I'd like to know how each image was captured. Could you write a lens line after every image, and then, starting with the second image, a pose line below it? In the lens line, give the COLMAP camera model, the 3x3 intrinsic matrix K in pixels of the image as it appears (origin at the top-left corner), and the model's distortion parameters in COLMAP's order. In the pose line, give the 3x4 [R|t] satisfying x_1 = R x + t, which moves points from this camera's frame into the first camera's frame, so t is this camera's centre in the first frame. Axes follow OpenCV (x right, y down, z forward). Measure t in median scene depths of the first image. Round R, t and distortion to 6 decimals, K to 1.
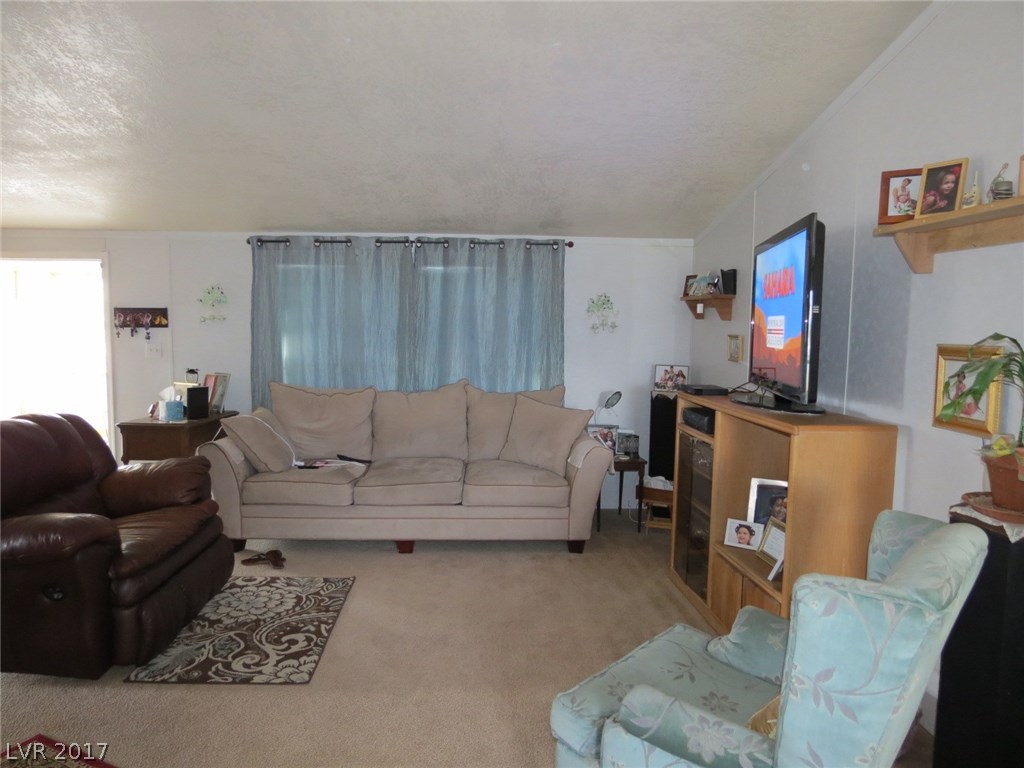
lens RADIAL K [[730.0, 0, 508.2], [0, 730.0, 385.8], [0, 0, 1]] dist [-0.039172, 0.032029]
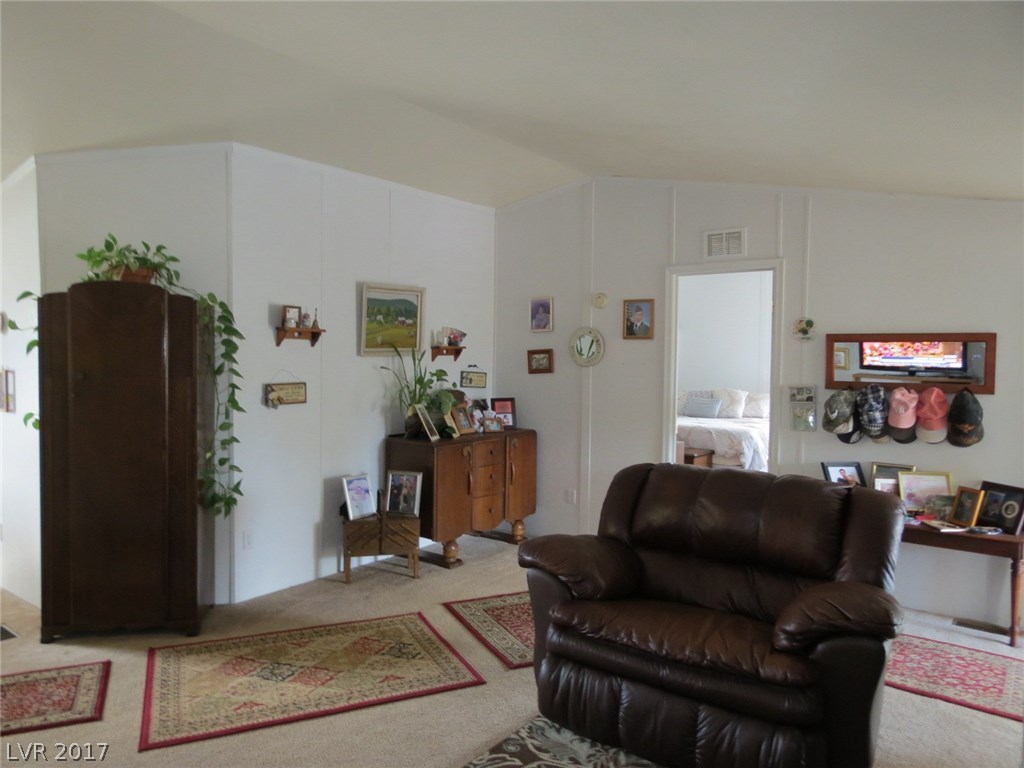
lens RADIAL K [[730.0, 0, 507.2], [0, 730.0, 382.6], [0, 0, 1]] dist [-0.039172, 0.032029]
pose [[-0.633799, 0.015023, -0.773352, 0.237627], [-0.089886, 0.991607, 0.092928, -0.127133], [0.768257, 0.128412, -0.627129, 1.284838]]
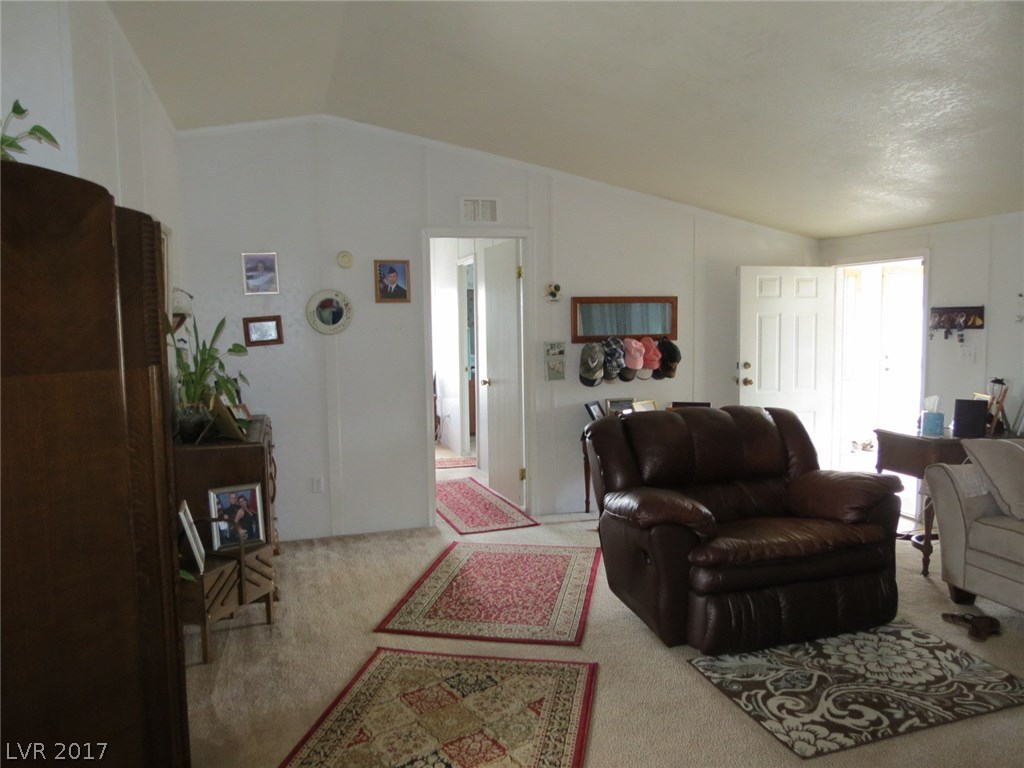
lens RADIAL K [[730.0, 0, 505.4], [0, 730.0, 381.7], [0, 0, 1]] dist [-0.039172, 0.032029]
pose [[0.256272, 0.065469, -0.964385, 0.337486], [-0.071821, 0.996235, 0.048545, -0.029008], [0.963933, 0.056823, 0.260009, 0.362045]]
